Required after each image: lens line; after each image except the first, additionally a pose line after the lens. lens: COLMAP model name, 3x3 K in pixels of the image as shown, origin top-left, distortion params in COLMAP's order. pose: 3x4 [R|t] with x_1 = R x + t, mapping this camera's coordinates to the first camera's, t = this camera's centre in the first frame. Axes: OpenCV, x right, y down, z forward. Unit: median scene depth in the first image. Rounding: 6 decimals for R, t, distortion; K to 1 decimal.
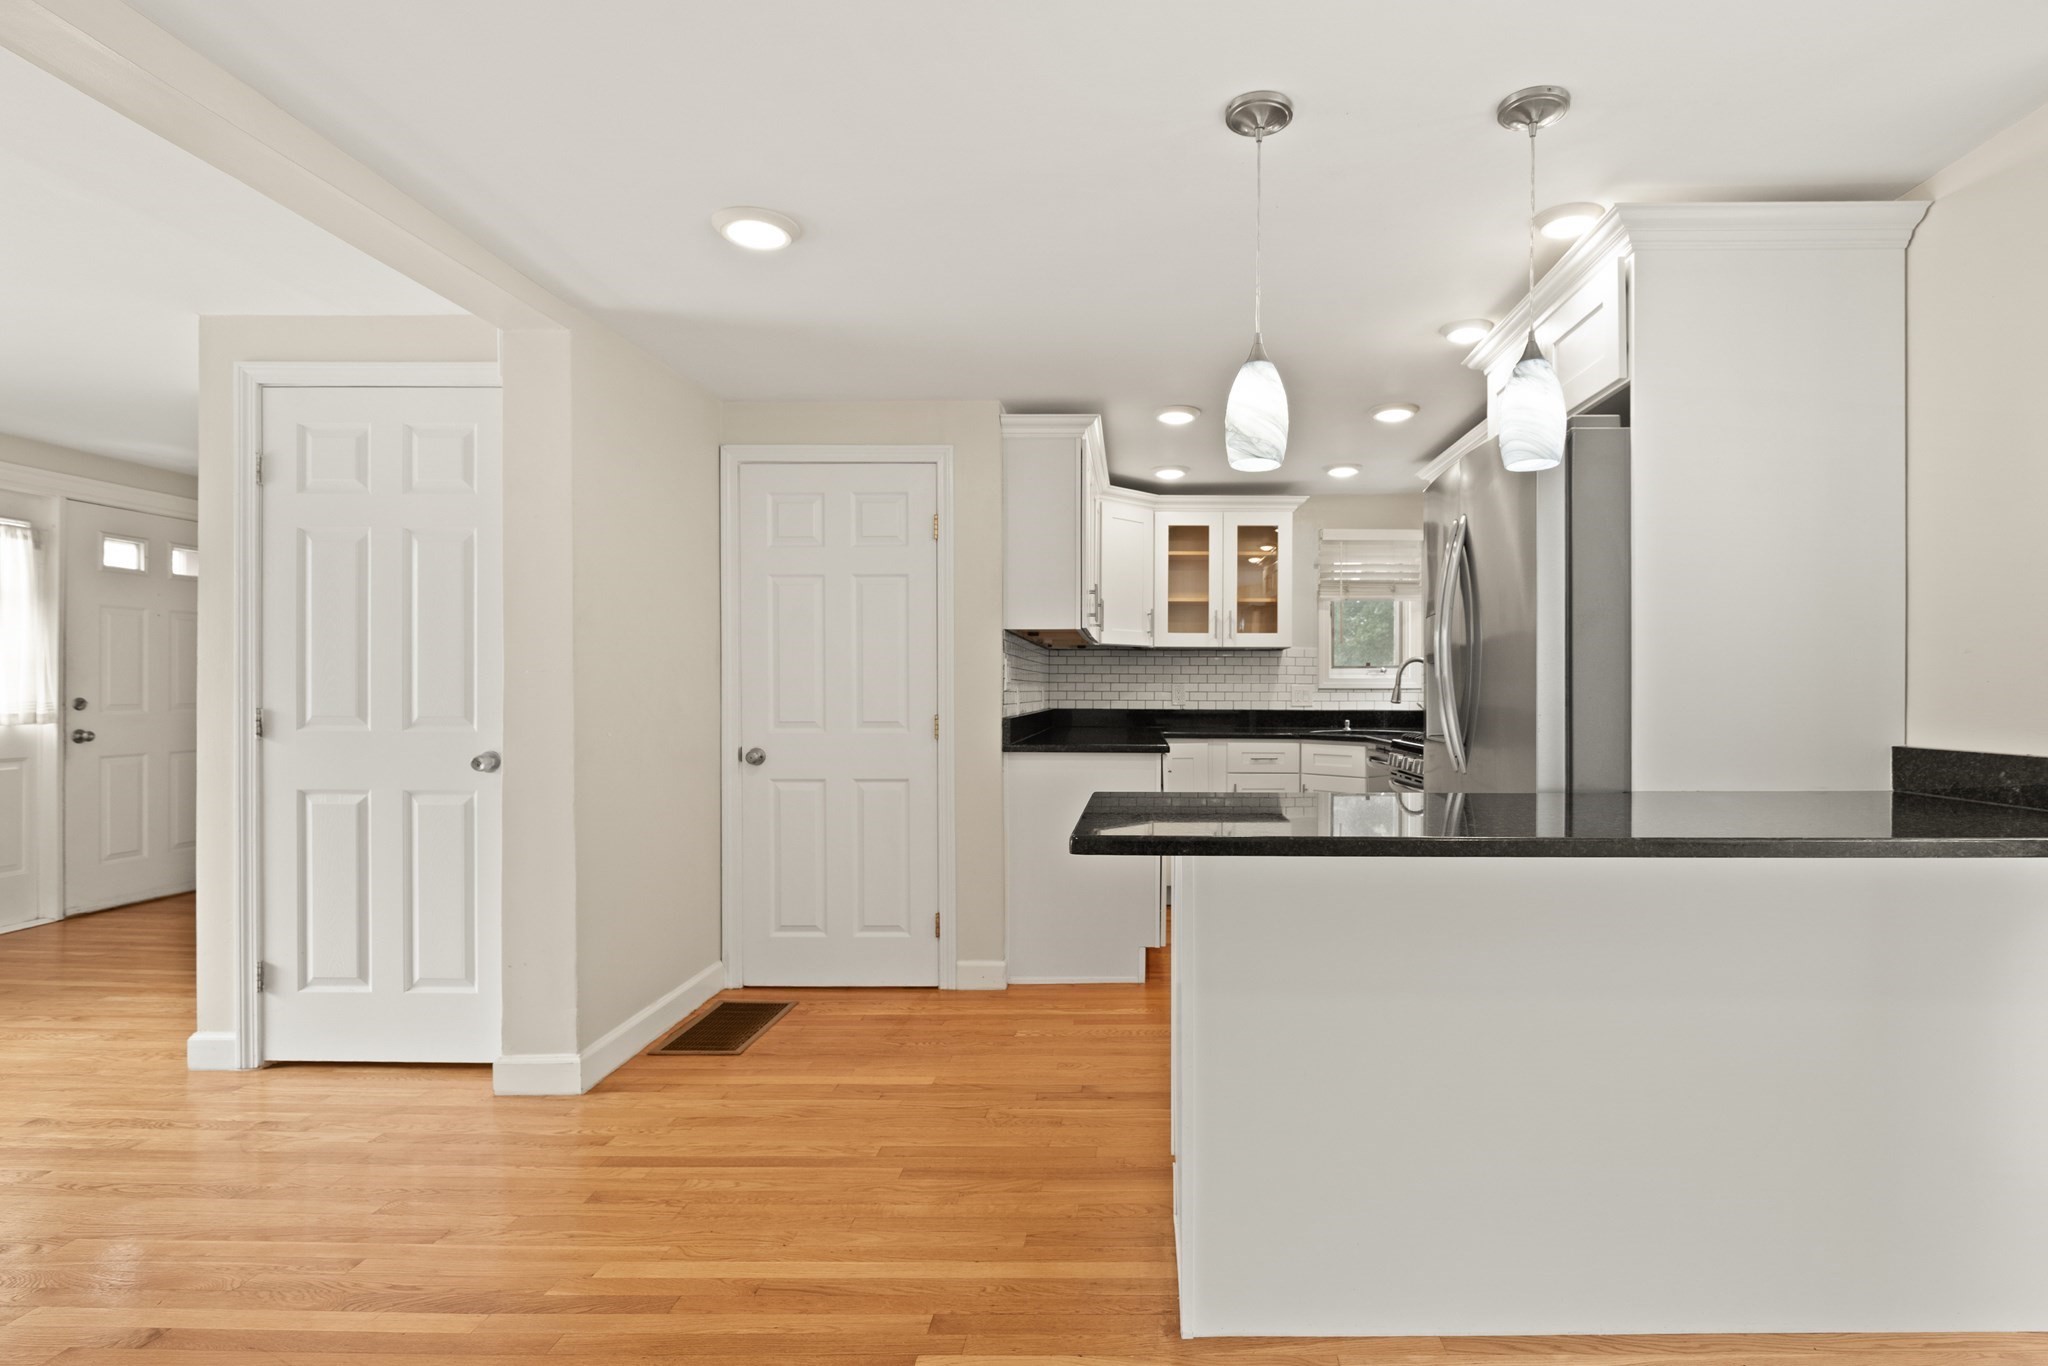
lens RADIAL K [[1009.6, 0, 1122.5], [0, 1009.6, 696.4], [0, 0, 1]] dist [-0.002382, 0.000377]
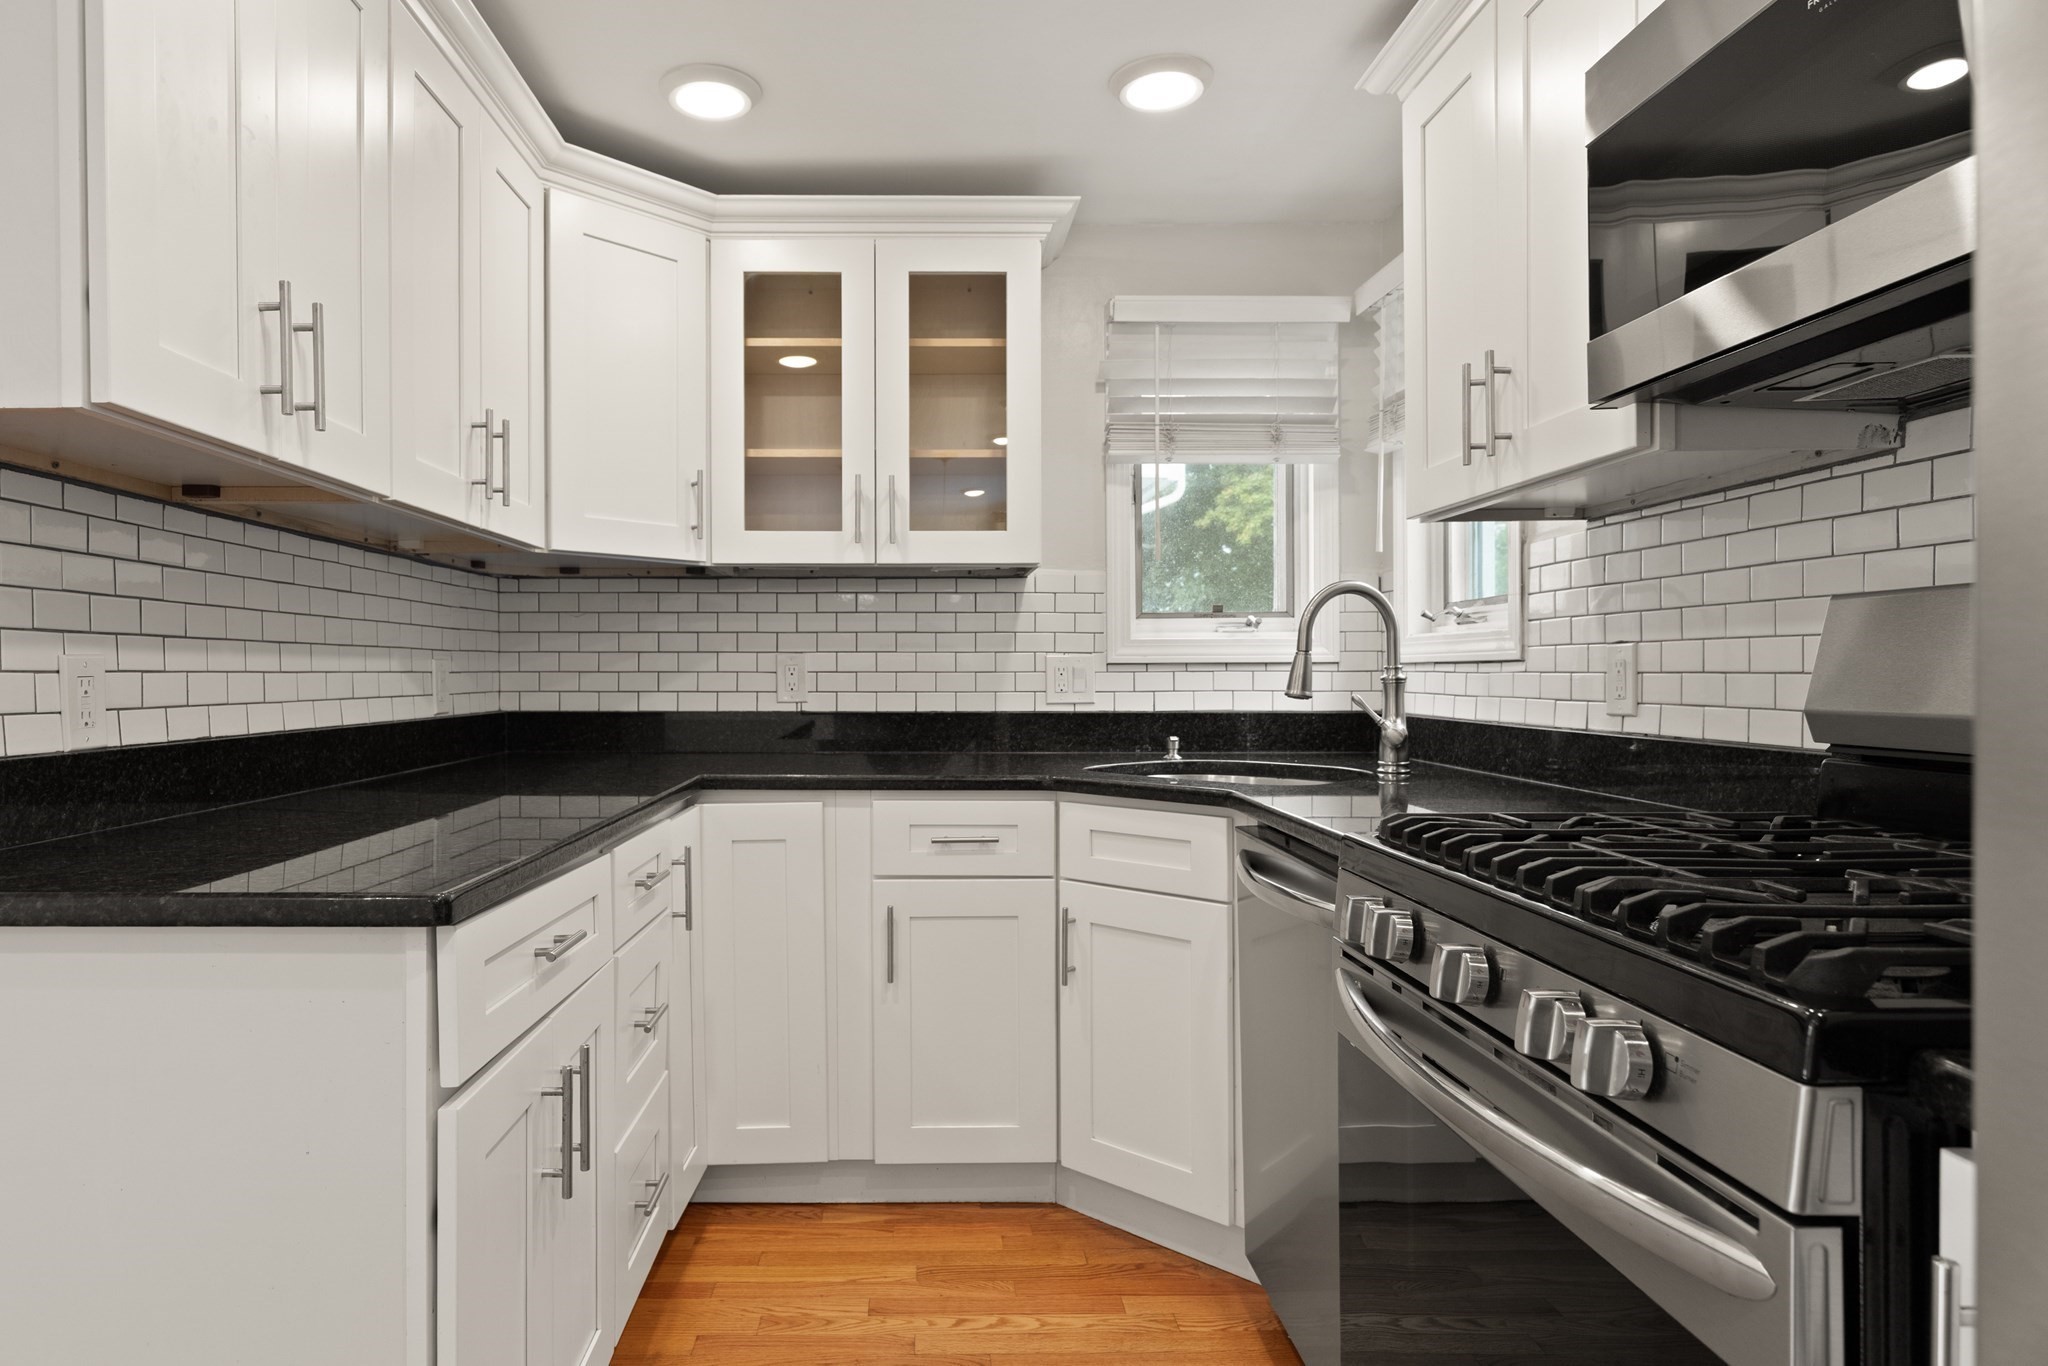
lens RADIAL K [[1180.6, 0, 904.3], [0, 1180.6, 681.1], [0, 0, 1]] dist [0.001940, 0.000251]
pose [[0.999971, -0.004387, 0.006288, 0.153069], [0.004381, 0.999990, 0.000941, -0.001210], [-0.006292, -0.000913, 0.999980, 0.725098]]
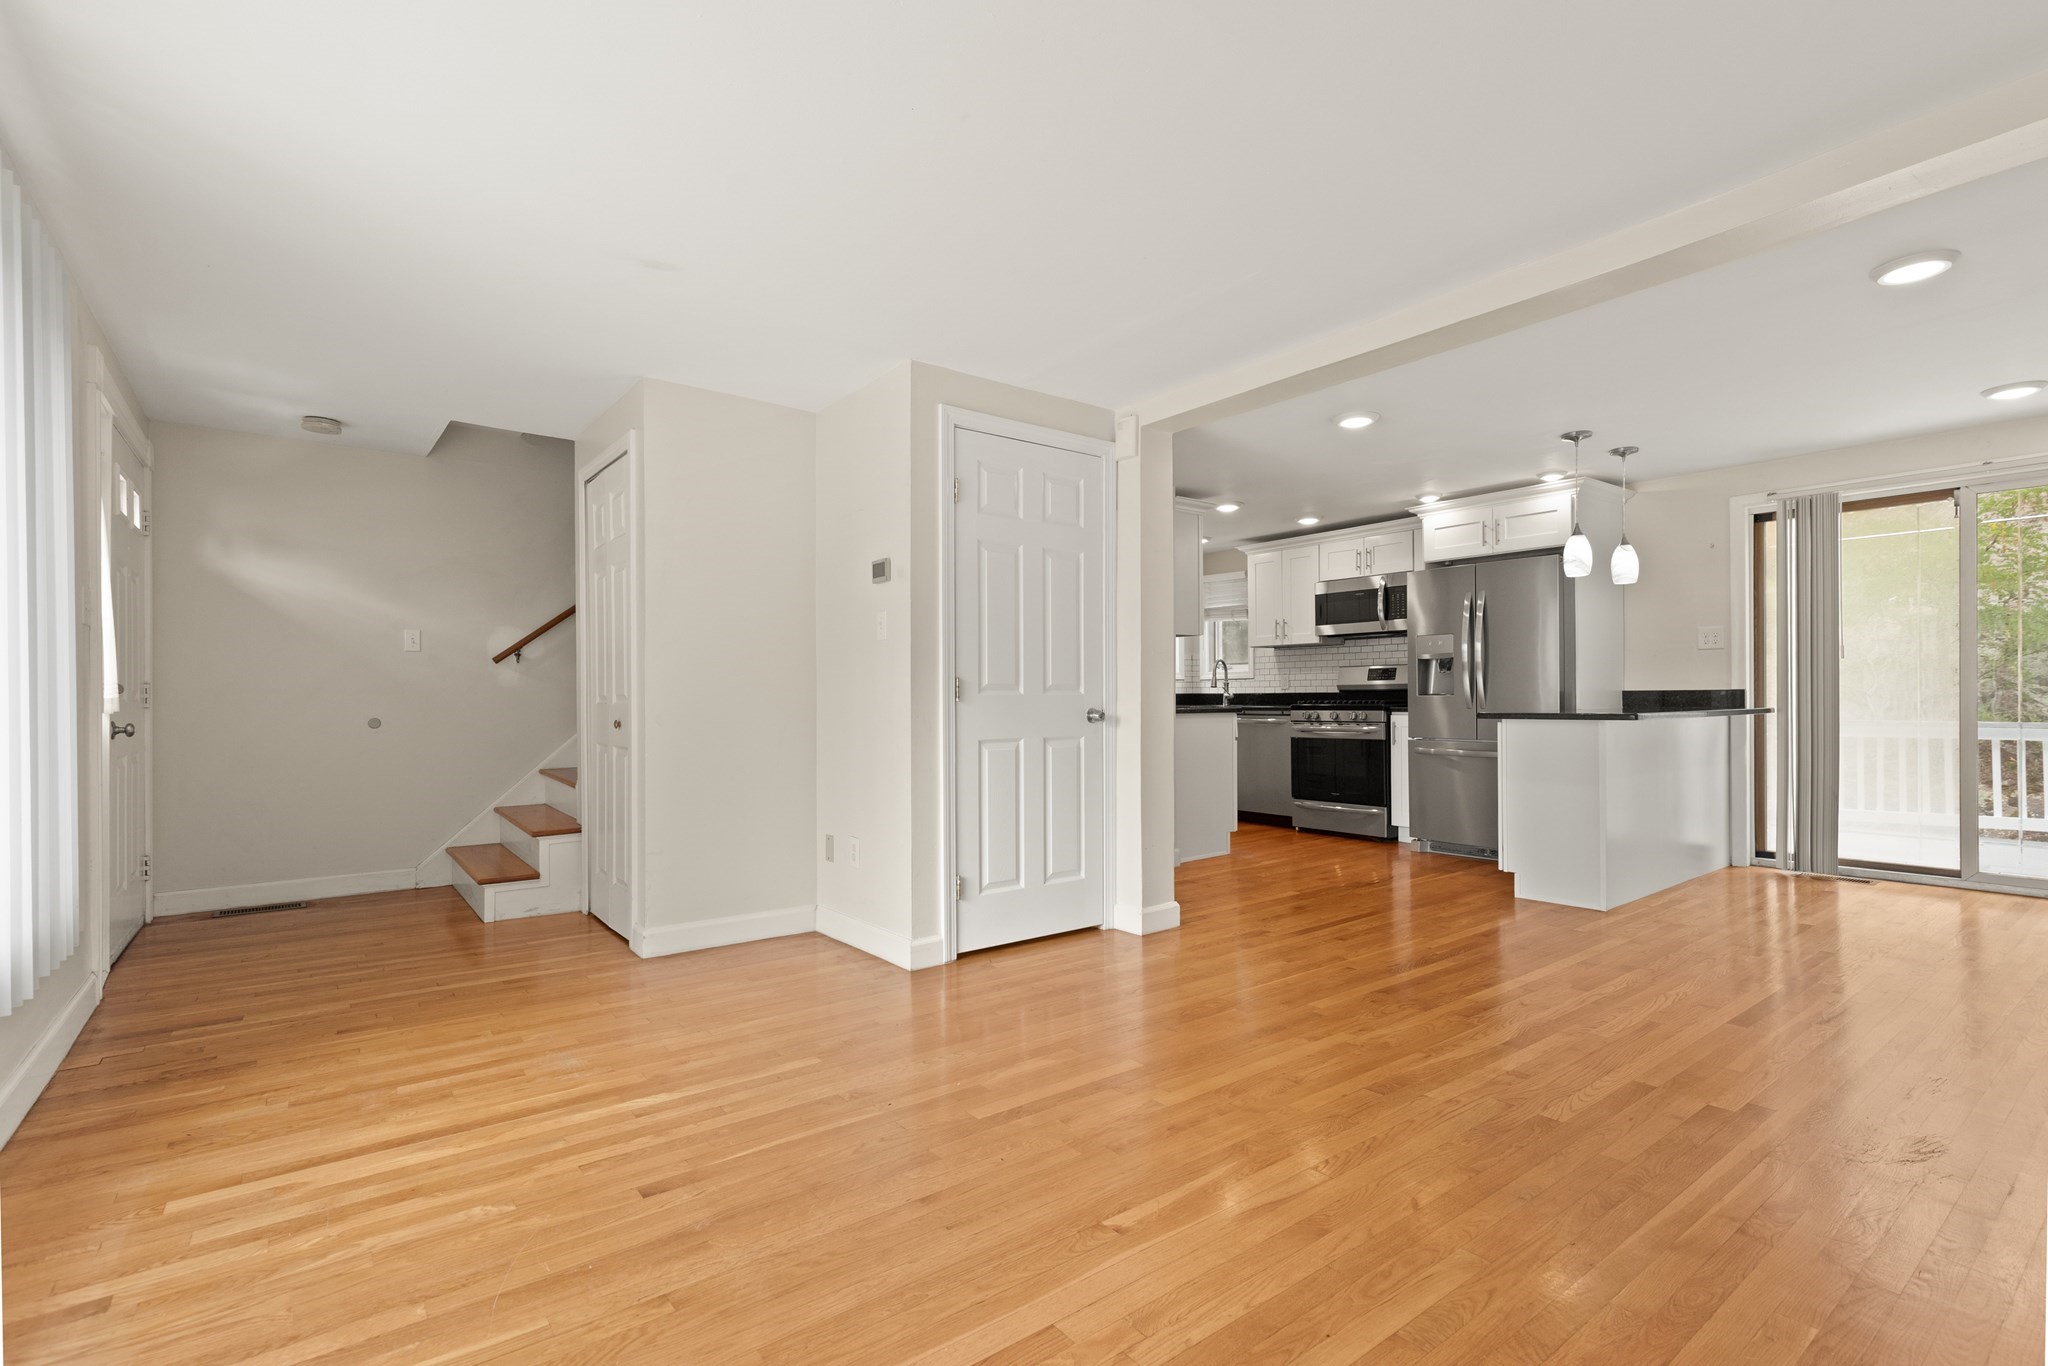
lens RADIAL K [[943.1, 0, 1039.3], [0, 943.1, 702.0], [0, 0, 1]] dist [0.002058, -0.001273]
pose [[0.782625, -0.010290, 0.622409, -1.184125], [0.011937, 0.999928, 0.001521, 0.032992], [-0.622380, 0.006240, 0.782691, -0.002399]]
